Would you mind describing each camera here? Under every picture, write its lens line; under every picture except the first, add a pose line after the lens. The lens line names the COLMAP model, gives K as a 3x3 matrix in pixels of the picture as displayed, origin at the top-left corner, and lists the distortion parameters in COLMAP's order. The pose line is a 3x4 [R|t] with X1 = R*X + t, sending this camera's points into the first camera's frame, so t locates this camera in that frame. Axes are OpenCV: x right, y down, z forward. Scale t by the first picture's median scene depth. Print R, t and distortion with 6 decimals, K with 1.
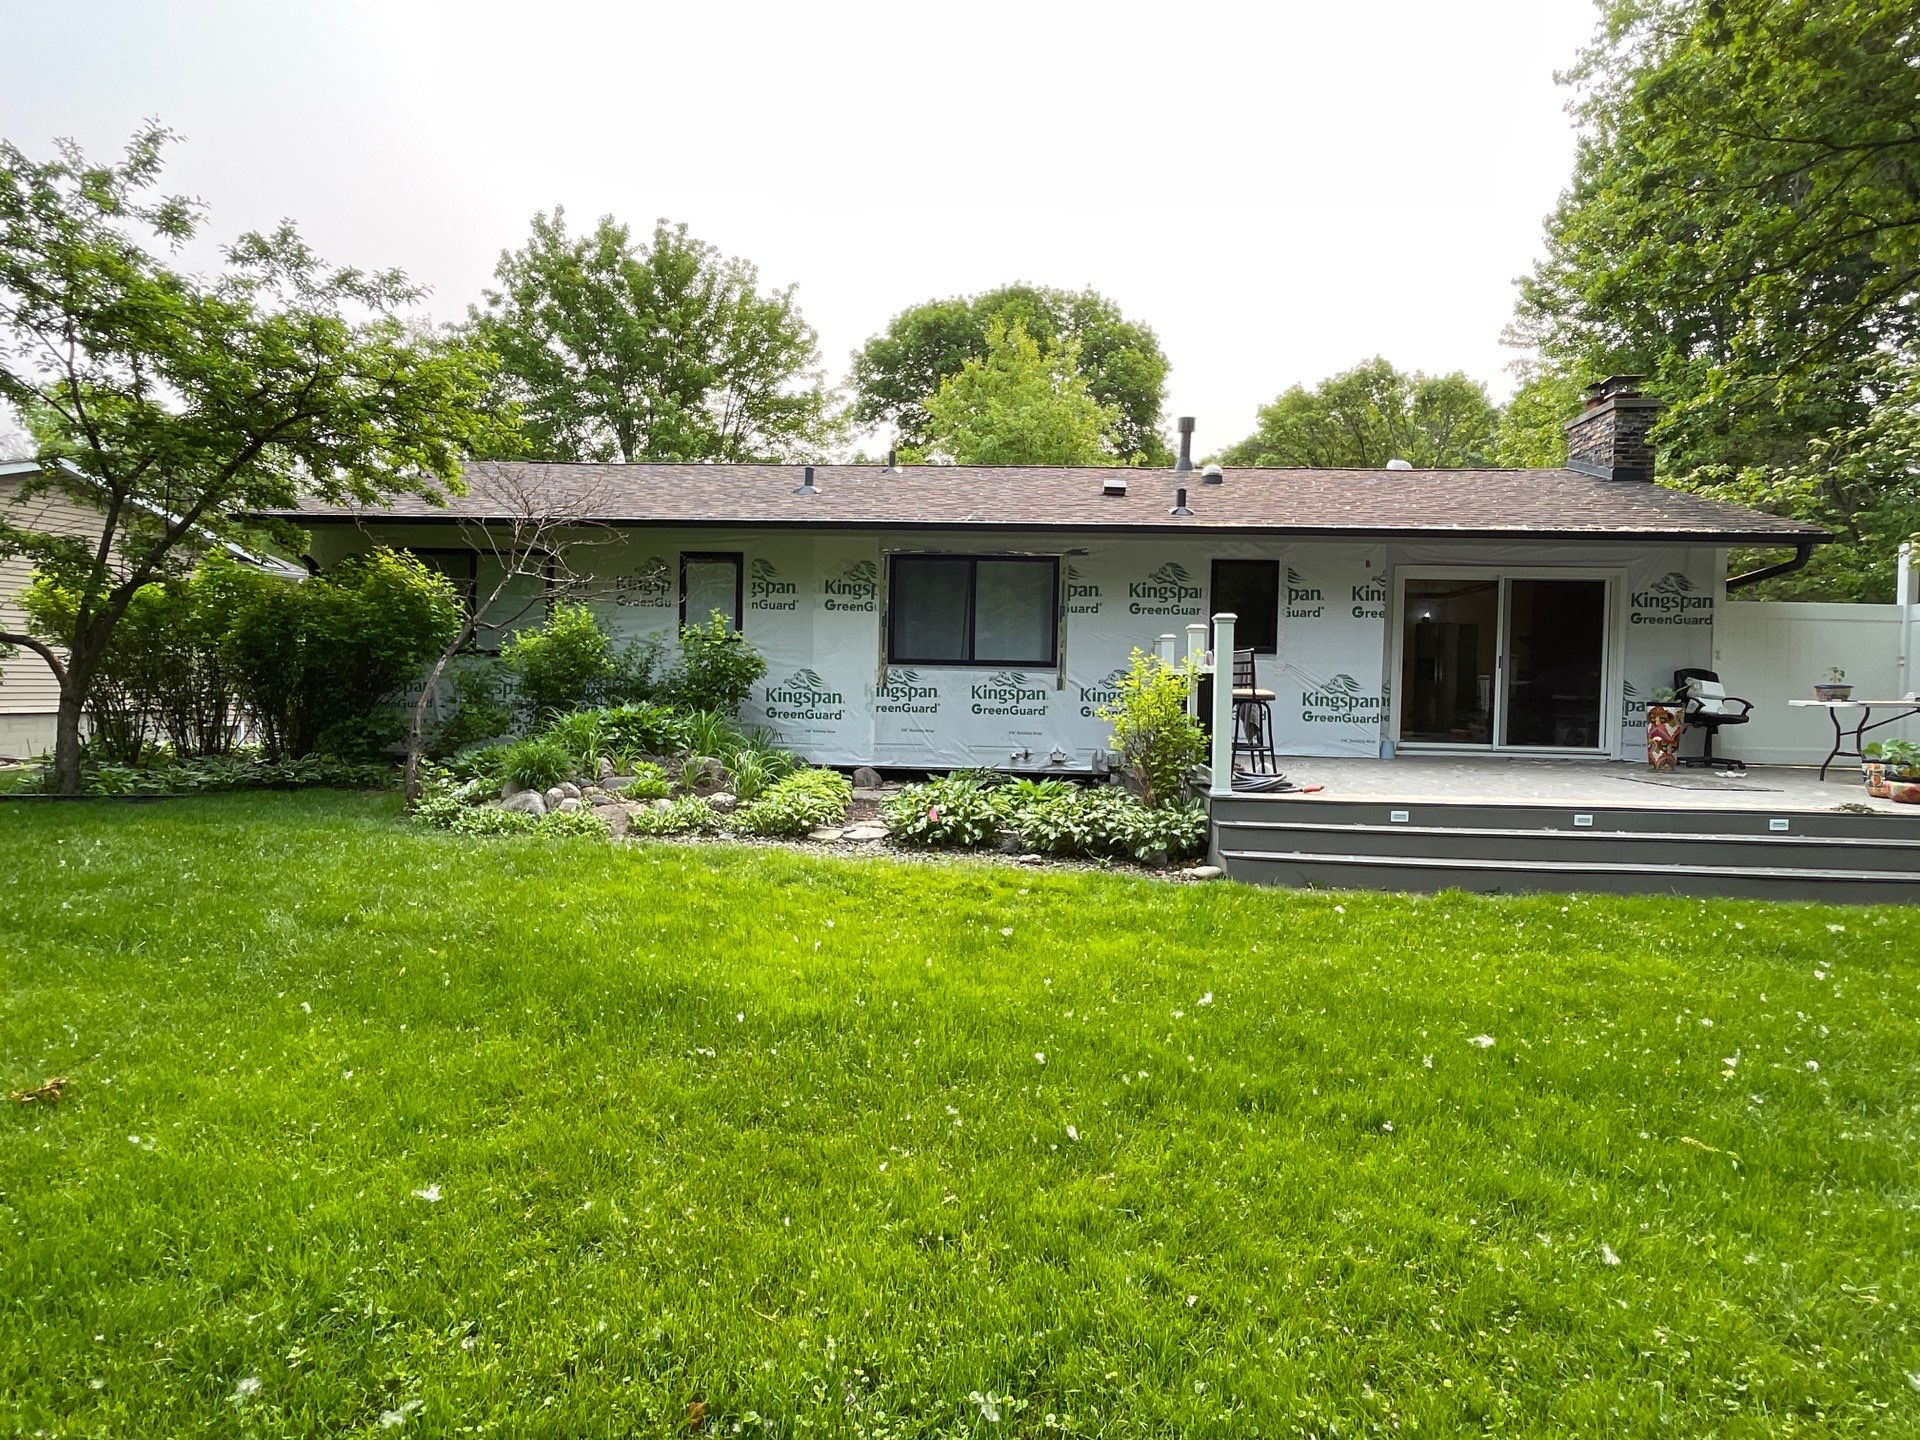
lens RADIAL K [[1058.4, 0, 971.9], [0, 1058.4, 711.0], [0, 0, 1]] dist [-0.002868, 0.004049]
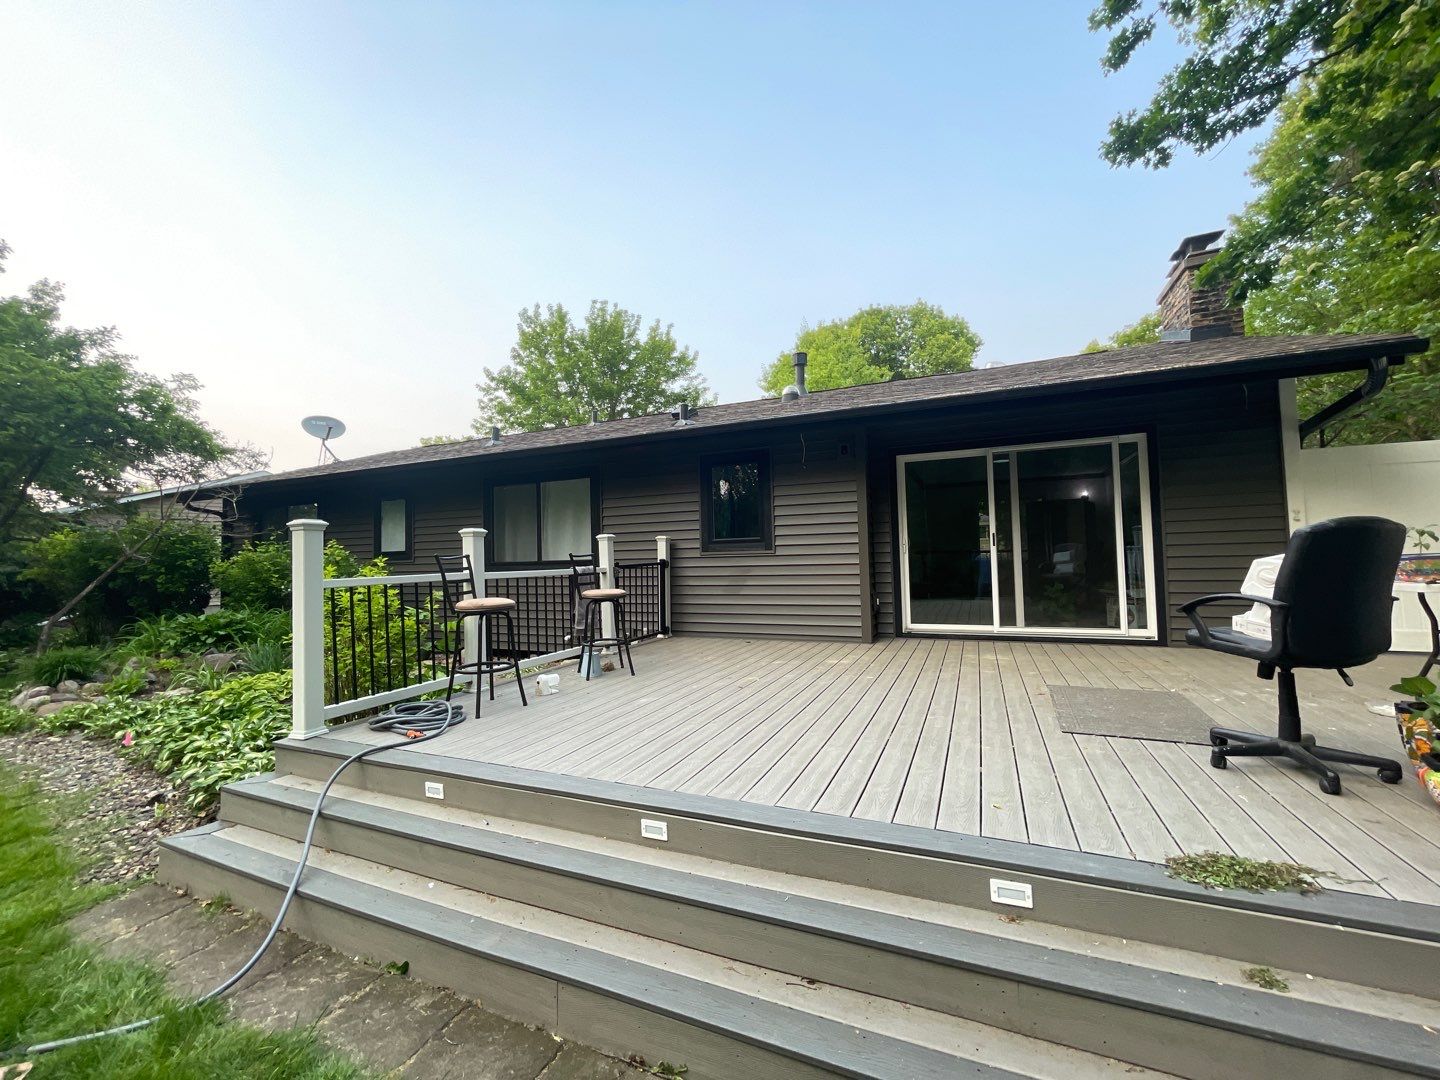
lens RADIAL K [[586.4, 0, 721.1], [0, 586.4, 530.9], [0, 0, 1]] dist [-0.000518, 0.000223]
pose [[0.939101, -0.059565, -0.338441, 0.432080], [0.035955, 0.996489, -0.075614, -0.021955], [0.341756, 0.058841, 0.937945, 0.414751]]
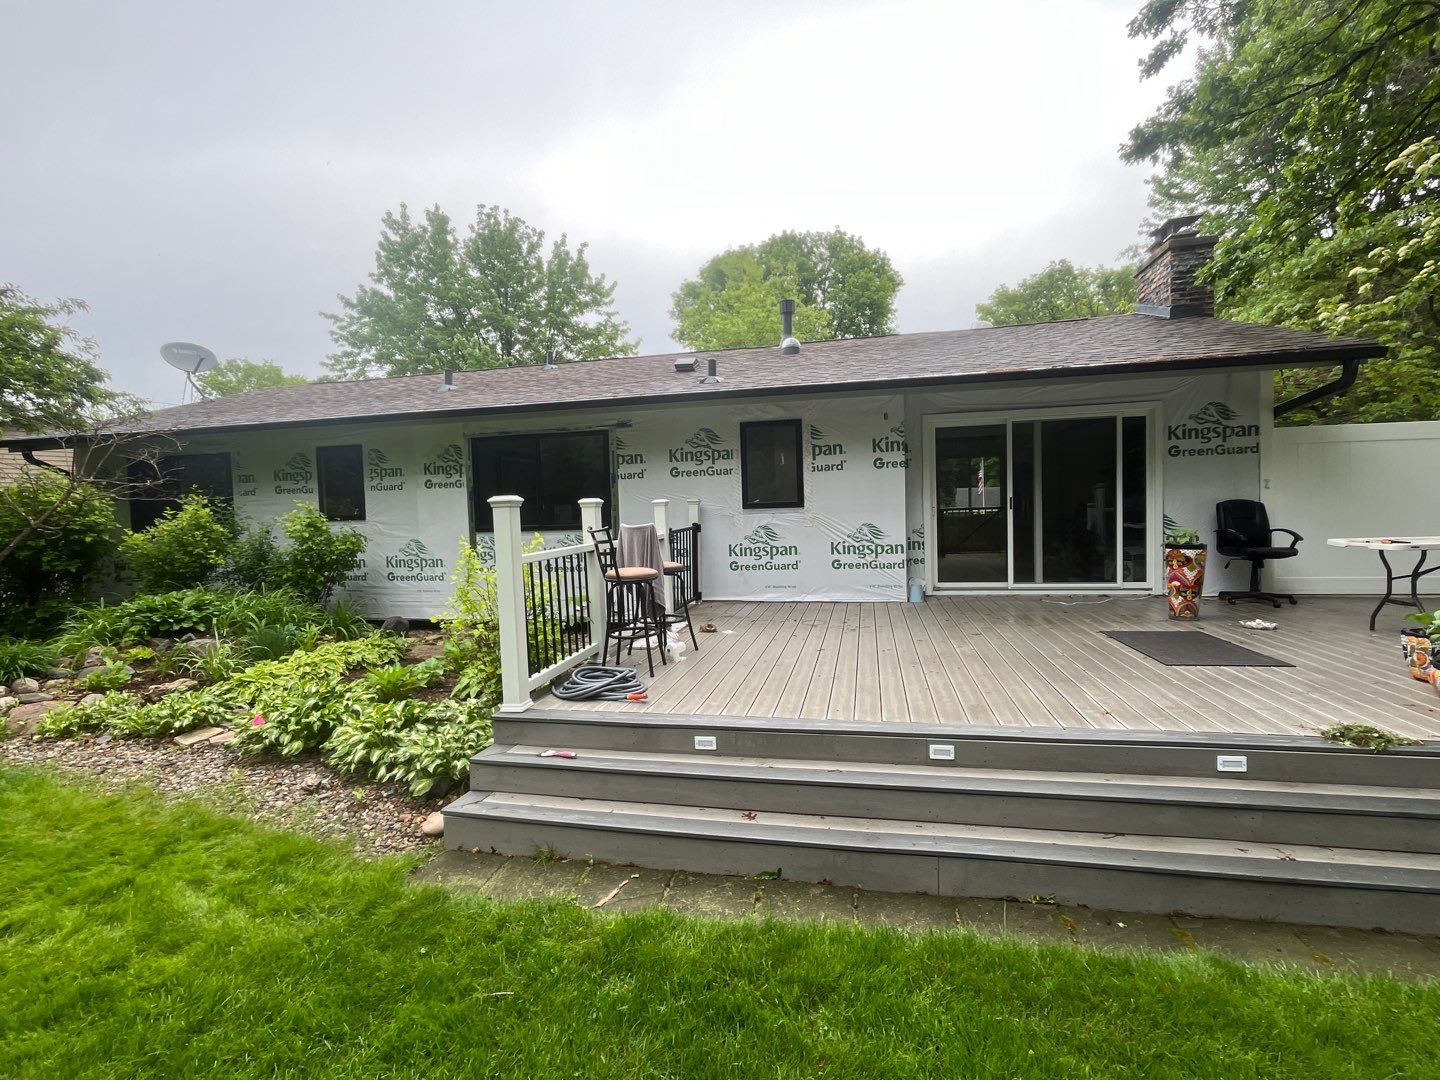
lens RADIAL K [[670.8, 0, 718.1], [0, 670.8, 542.6], [0, 0, 1]] dist [-0.002929, -0.000664]
pose [[0.987282, -0.044112, -0.152738, 0.294109], [0.048117, 0.998585, 0.022625, -0.036555], [0.151524, -0.029686, 0.988008, 0.308420]]
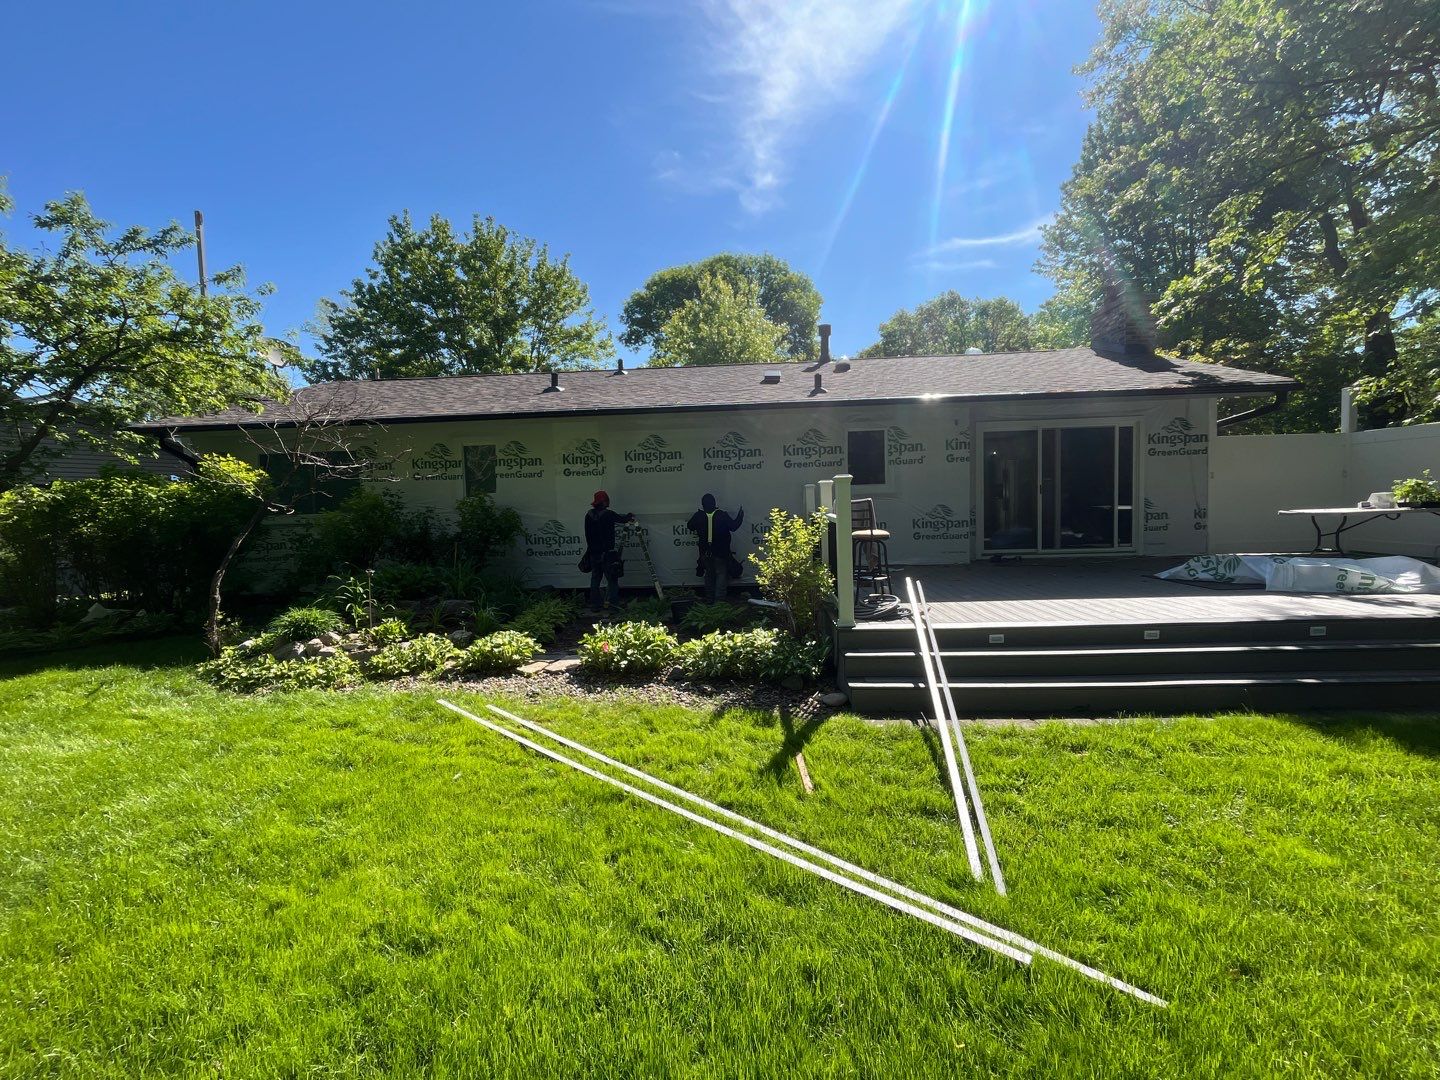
lens RADIAL K [[629.8, 0, 721.4], [0, 629.8, 534.3], [0, 0, 1]] dist [0.000432, 0.000132]
pose [[0.998684, -0.051214, 0.002597, 0.059506], [0.051128, 0.998341, 0.026487, -0.030925], [-0.003949, -0.026319, 0.999646, 0.176706]]
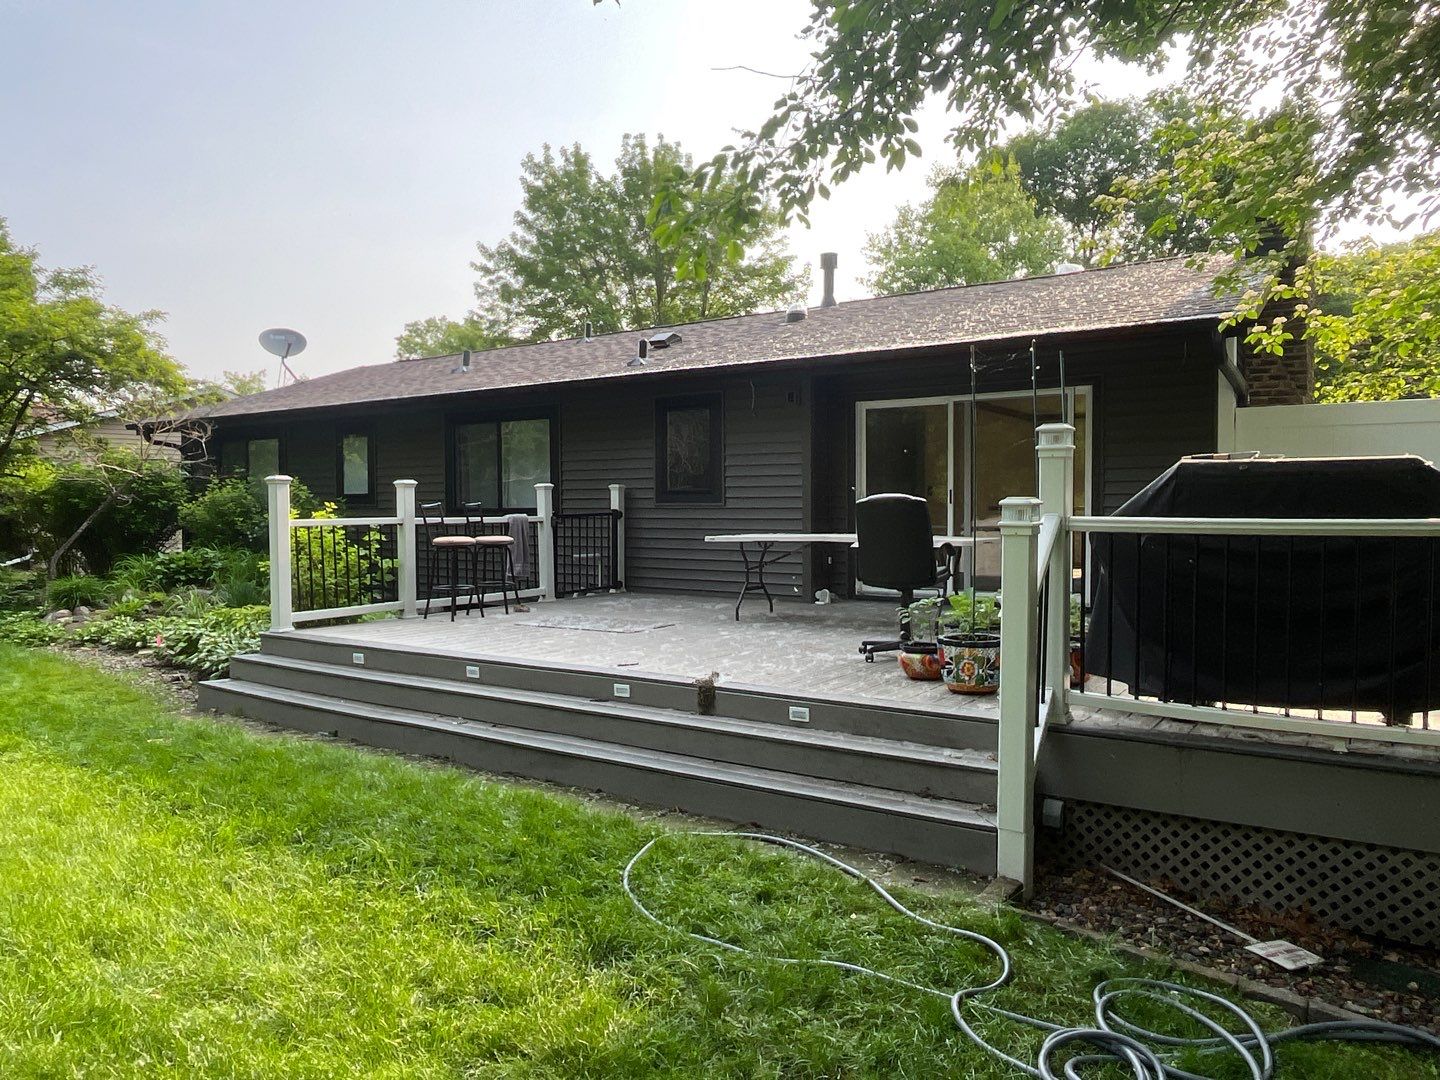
lens RADIAL K [[954.7, 0, 715.4], [0, 954.7, 551.9], [0, 0, 1]] dist [0.023292, -0.001736]
pose [[0.866289, -0.001490, -0.499540, 0.720171], [0.010231, 0.999839, 0.014761, -0.012490], [0.499438, -0.017898, 0.866165, 0.203995]]
